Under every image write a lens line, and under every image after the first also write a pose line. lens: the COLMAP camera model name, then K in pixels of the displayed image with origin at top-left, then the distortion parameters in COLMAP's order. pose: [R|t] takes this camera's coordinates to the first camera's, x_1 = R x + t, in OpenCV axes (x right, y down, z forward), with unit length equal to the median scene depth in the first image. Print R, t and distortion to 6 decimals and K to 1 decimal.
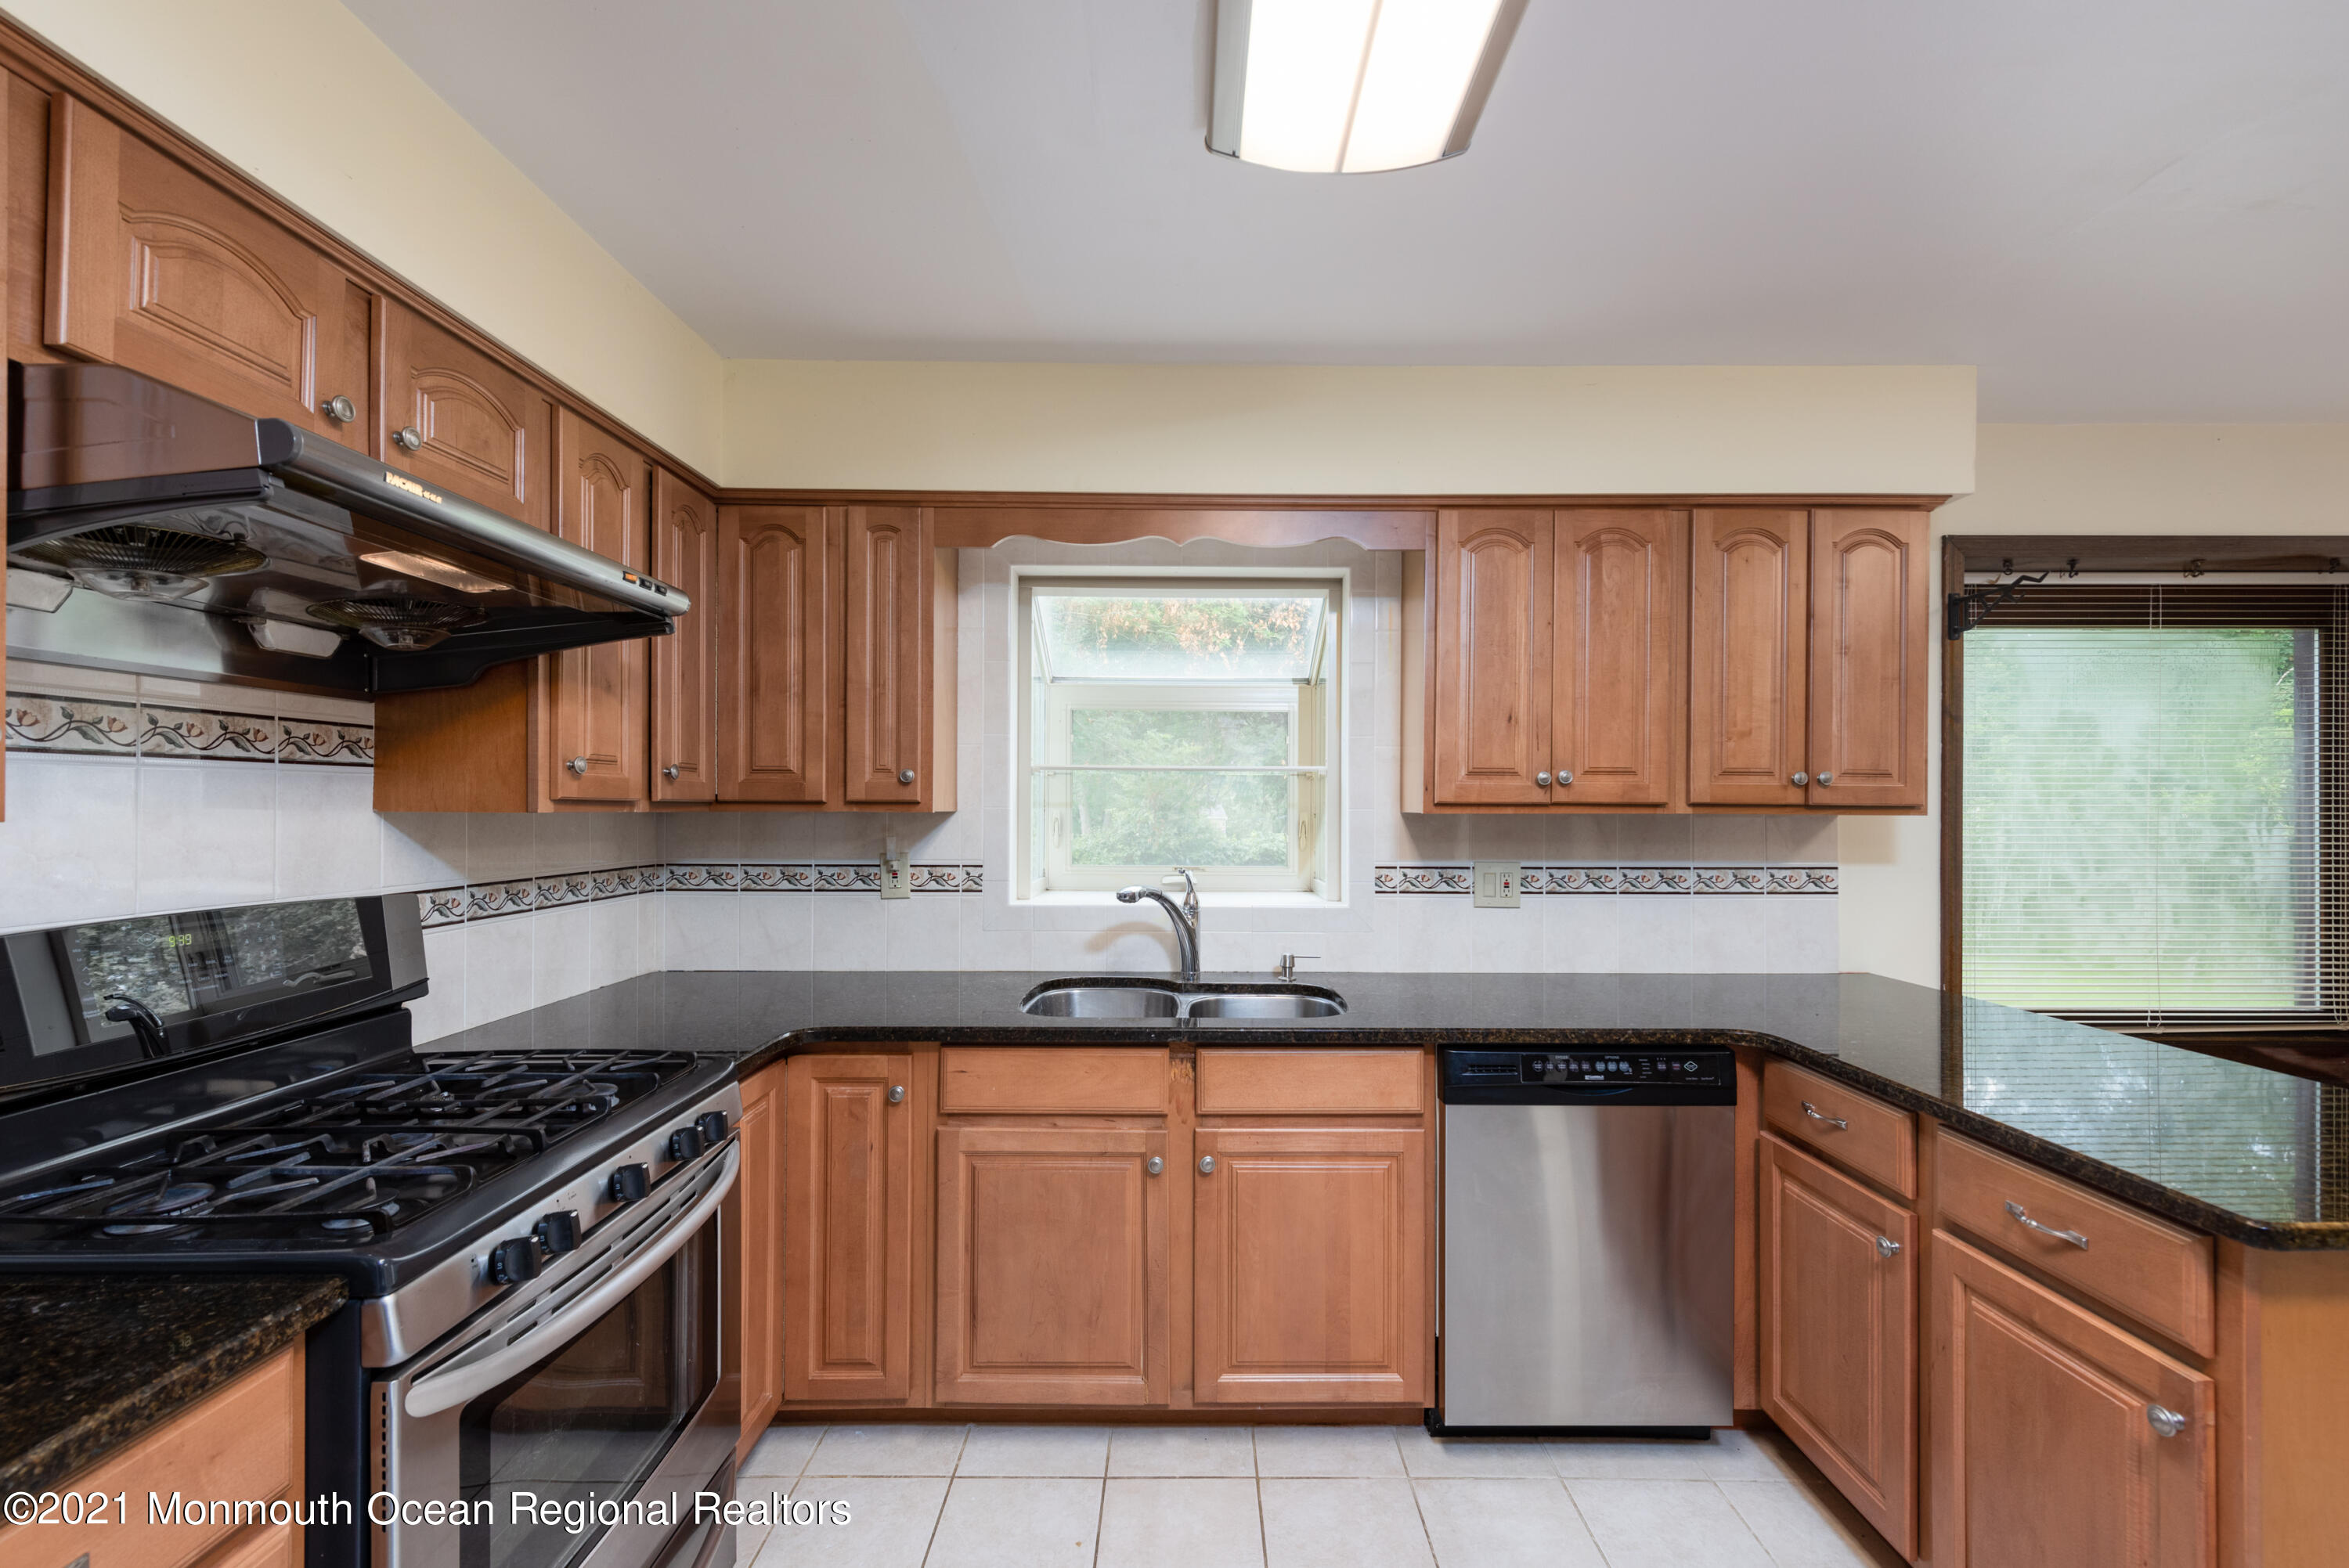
lens RADIAL K [[924.0, 0, 1183.0], [0, 924.0, 803.0], [0, 0, 1]] dist [0.013031, -0.003885]
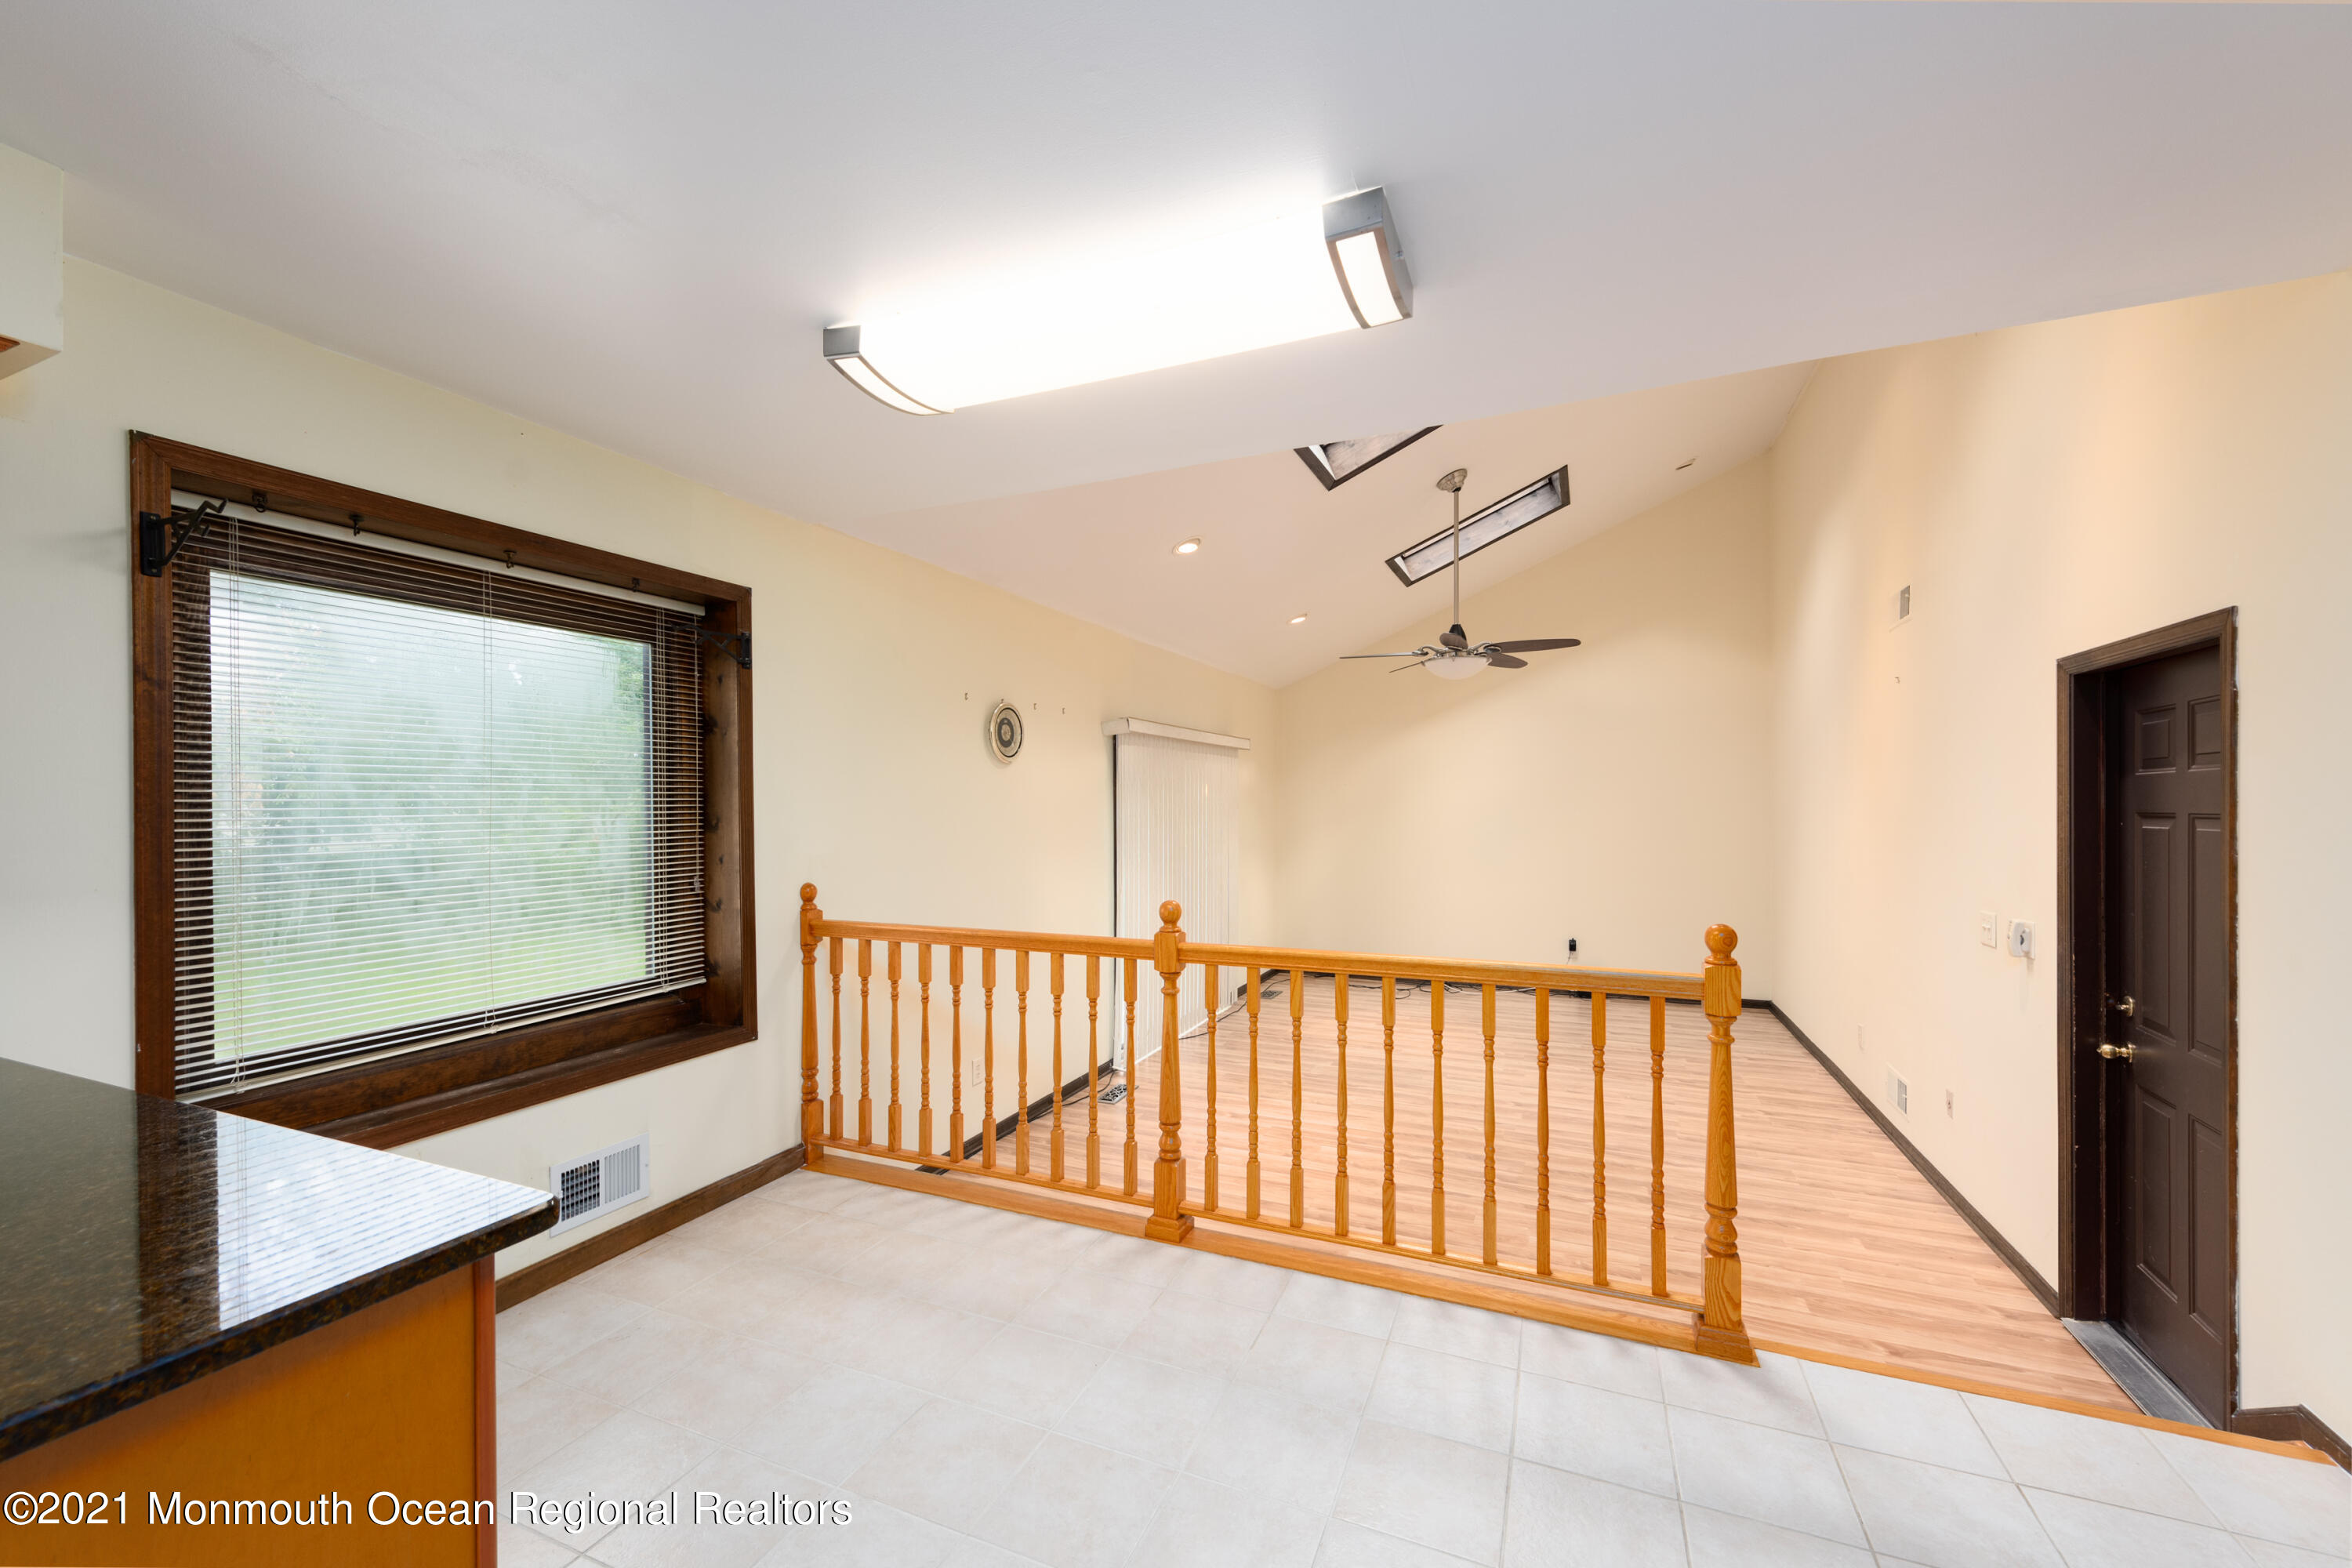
lens RADIAL K [[925.2, 0, 1147.1], [0, 925.2, 793.1], [0, 0, 1]] dist [0.013031, -0.003885]
pose [[0.417725, 0.002959, 0.908569, 0.524544], [-0.000341, 0.999995, -0.003101, -0.001190], [-0.908573, 0.000986, 0.417724, -0.024435]]
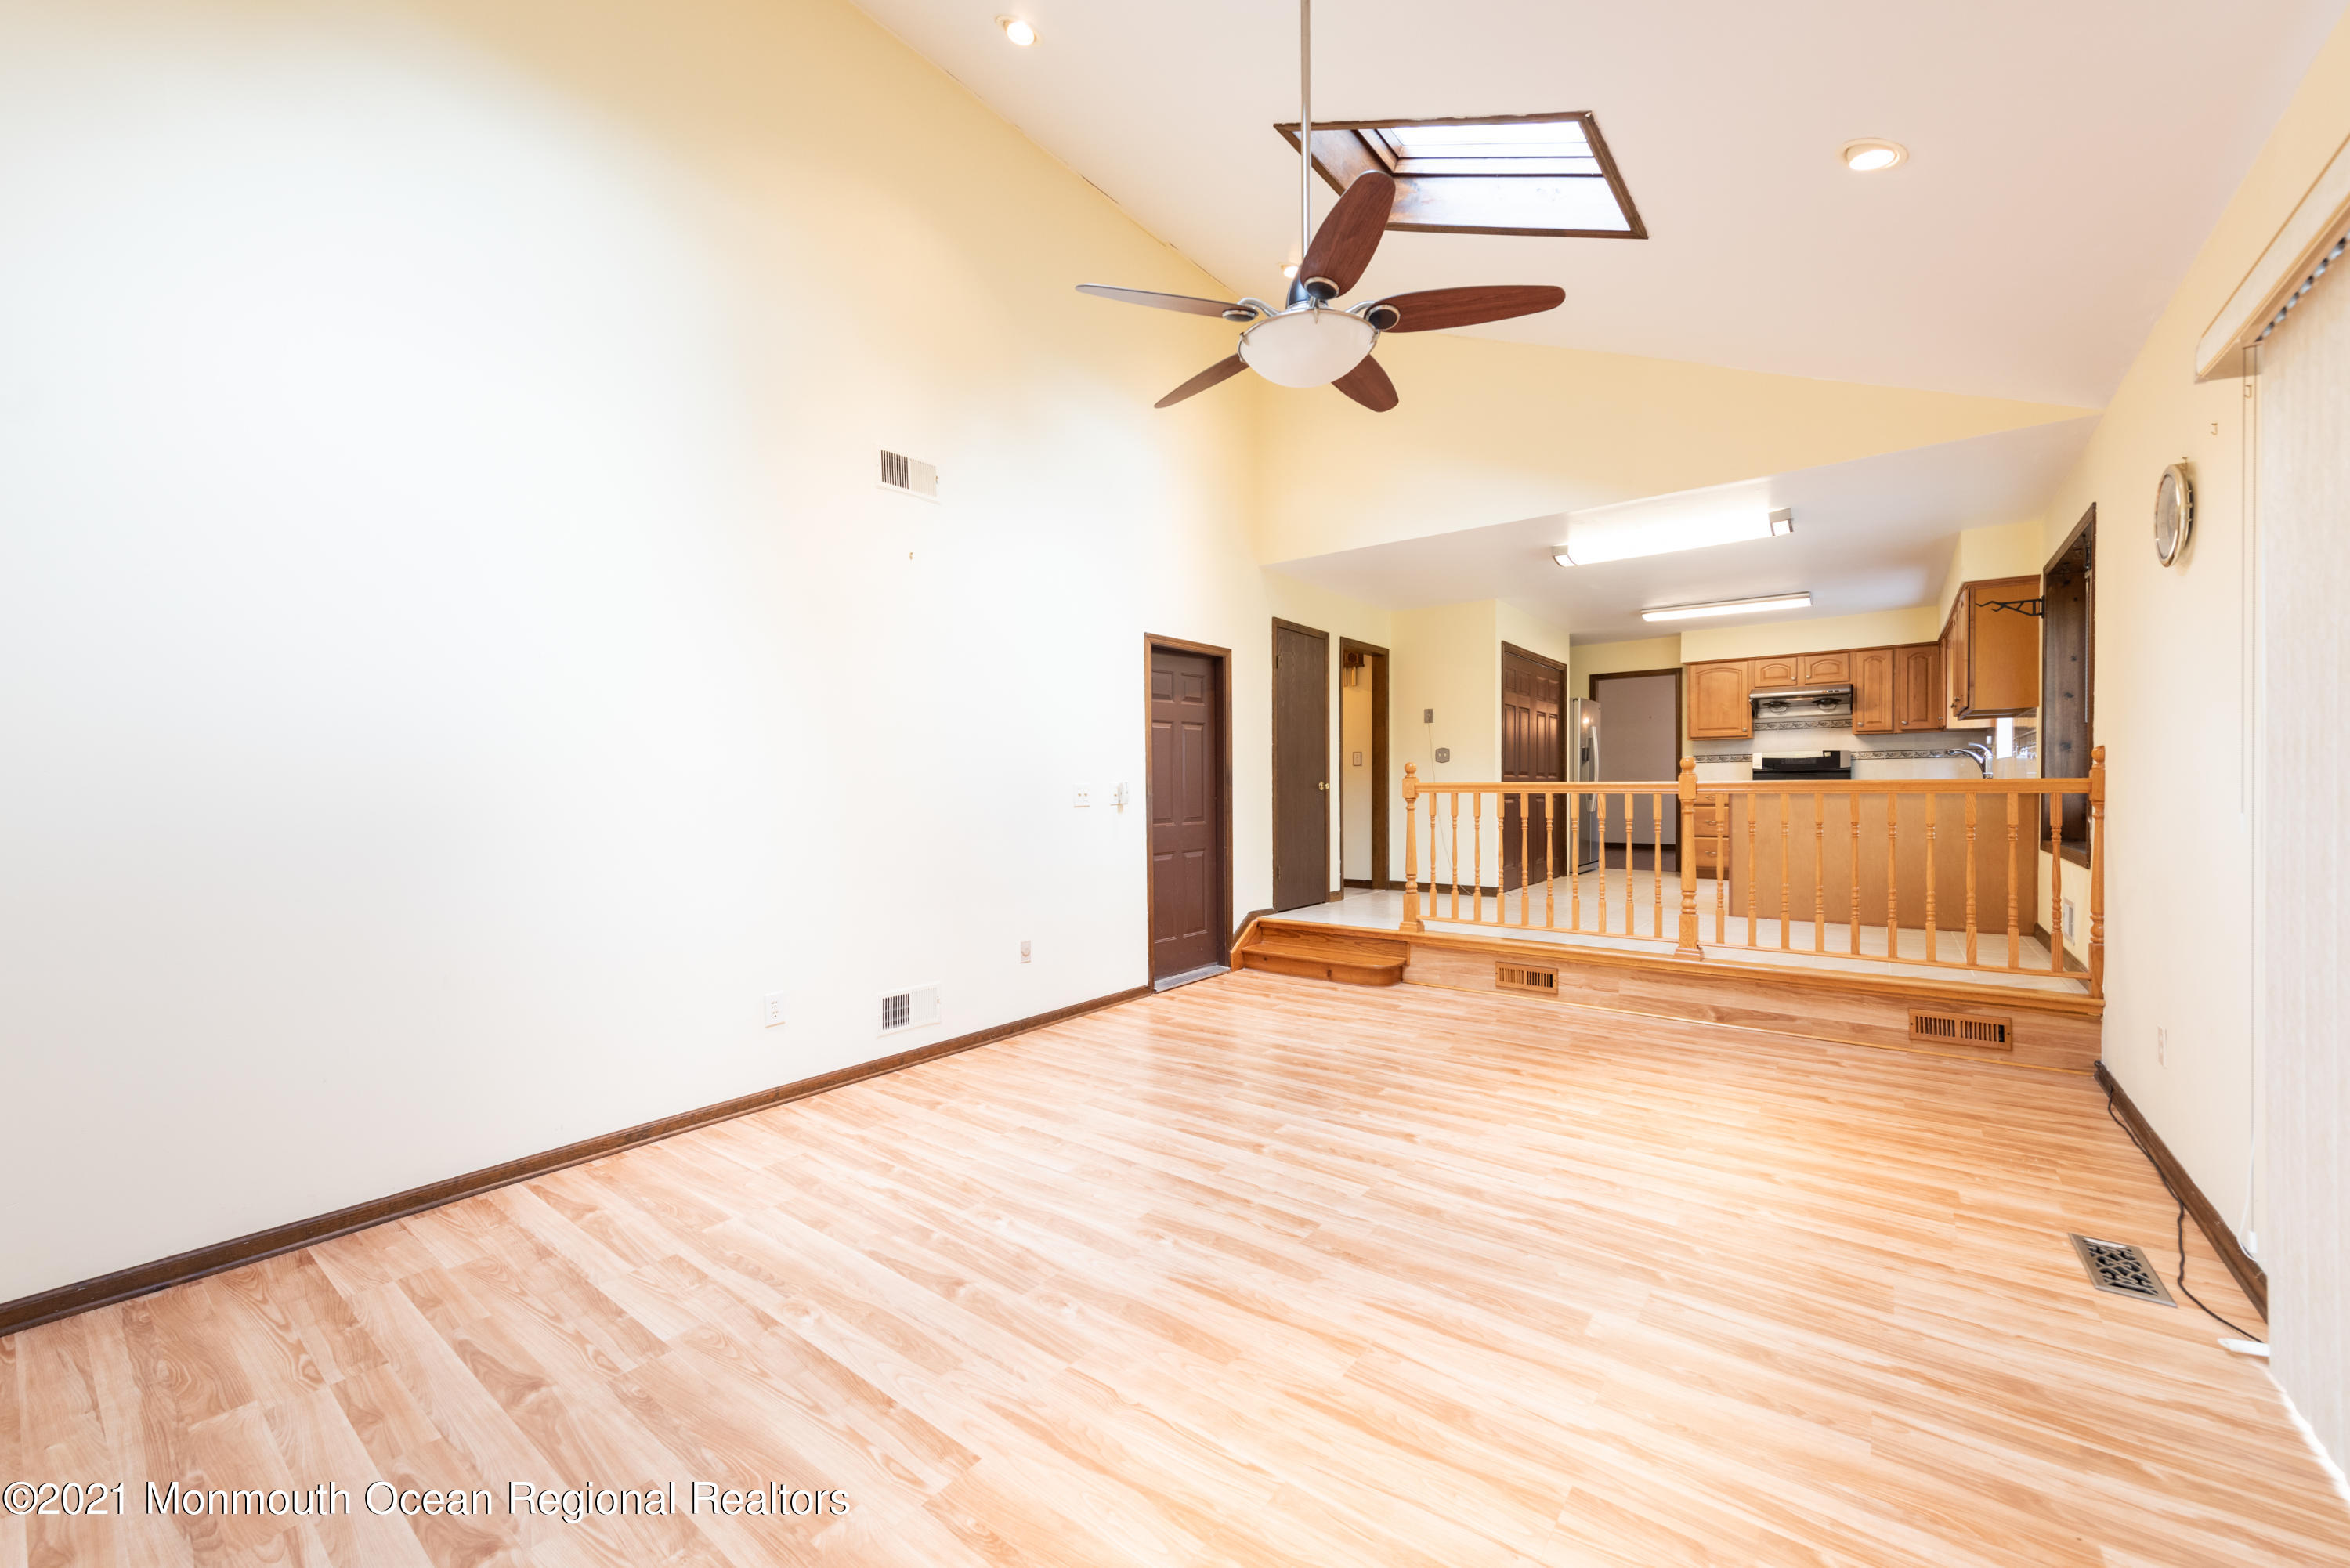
lens RADIAL K [[924.4, 0, 1162.7], [0, 924.4, 796.5], [0, 0, 1]] dist [0.013031, -0.003885]
pose [[-0.615031, 0.010094, -0.788438, 4.107770], [0.006639, 0.999949, 0.007623, 0.205326], [0.788475, -0.000546, -0.615067, 0.841802]]
